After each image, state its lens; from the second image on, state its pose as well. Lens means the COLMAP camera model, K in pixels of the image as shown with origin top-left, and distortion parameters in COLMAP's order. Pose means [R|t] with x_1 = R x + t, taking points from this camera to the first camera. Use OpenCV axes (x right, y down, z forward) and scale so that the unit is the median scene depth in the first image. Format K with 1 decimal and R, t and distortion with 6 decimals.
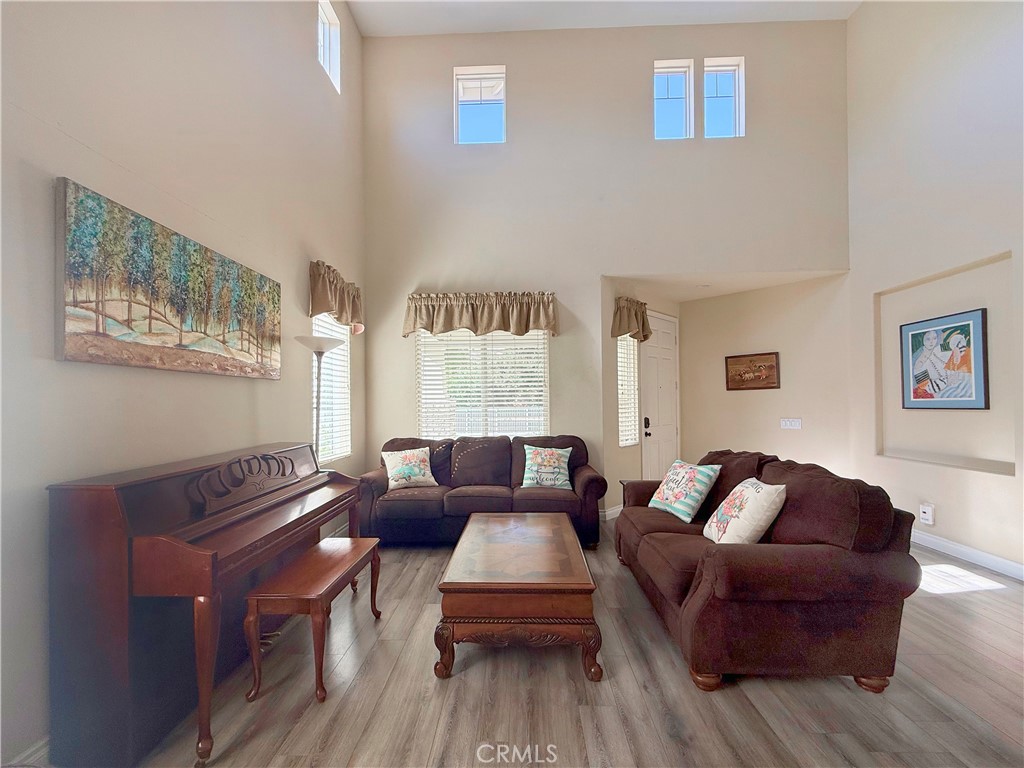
lens RADIAL K [[395.2, 0, 536.0], [0, 395.2, 397.6], [0, 0, 1]] dist [-0.000773, 0.000055]
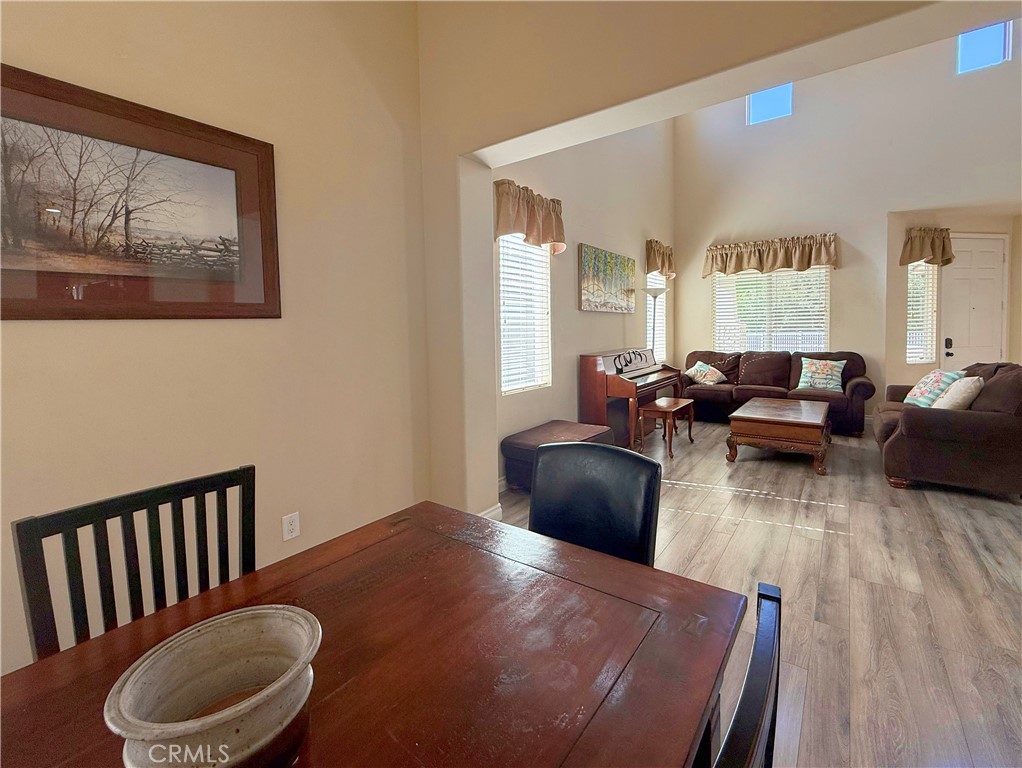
lens RADIAL K [[399.9, 0, 522.4], [0, 399.9, 343.7], [0, 0, 1]] dist [-0.001061, -0.000226]
pose [[0.752364, 0.022726, -0.658355, 0.149570], [0.012507, 0.998732, 0.048768, -0.000988], [0.658629, -0.044926, 0.751126, -0.613032]]
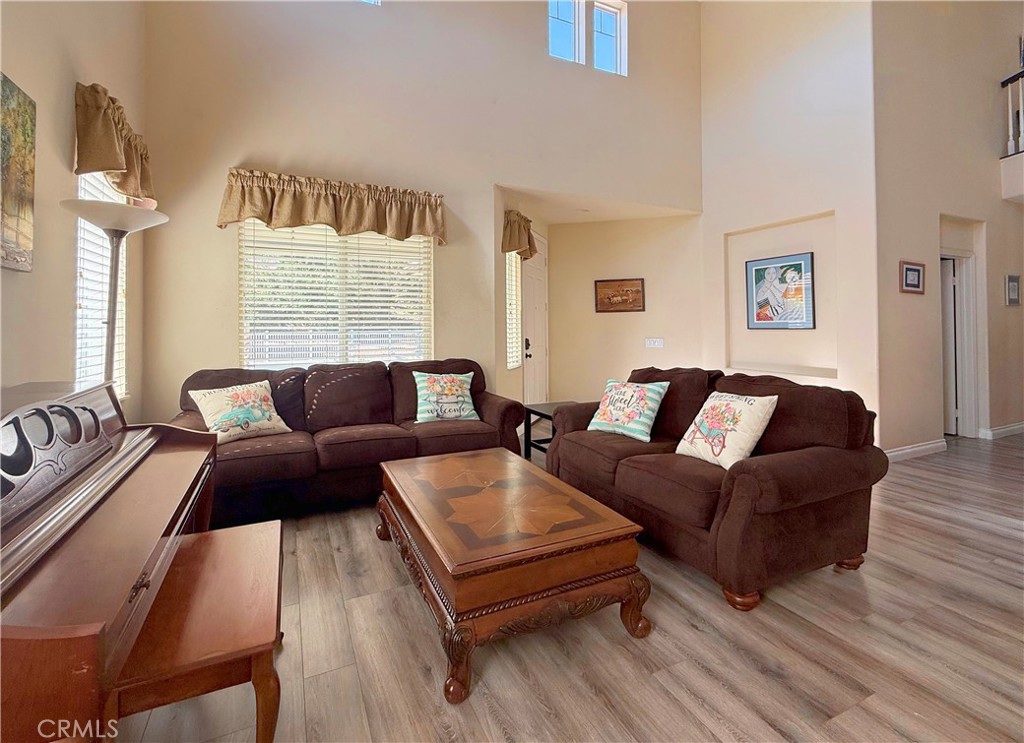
lens RADIAL K [[406.9, 0, 498.4], [0, 406.9, 317.1], [0, 0, 1]] dist [0.000804, 0.000065]
pose [[0.899276, 0.018909, 0.436973, -0.255132], [-0.013853, 0.999795, -0.014753, 0.015847], [-0.437162, 0.007214, 0.899354, 0.156561]]
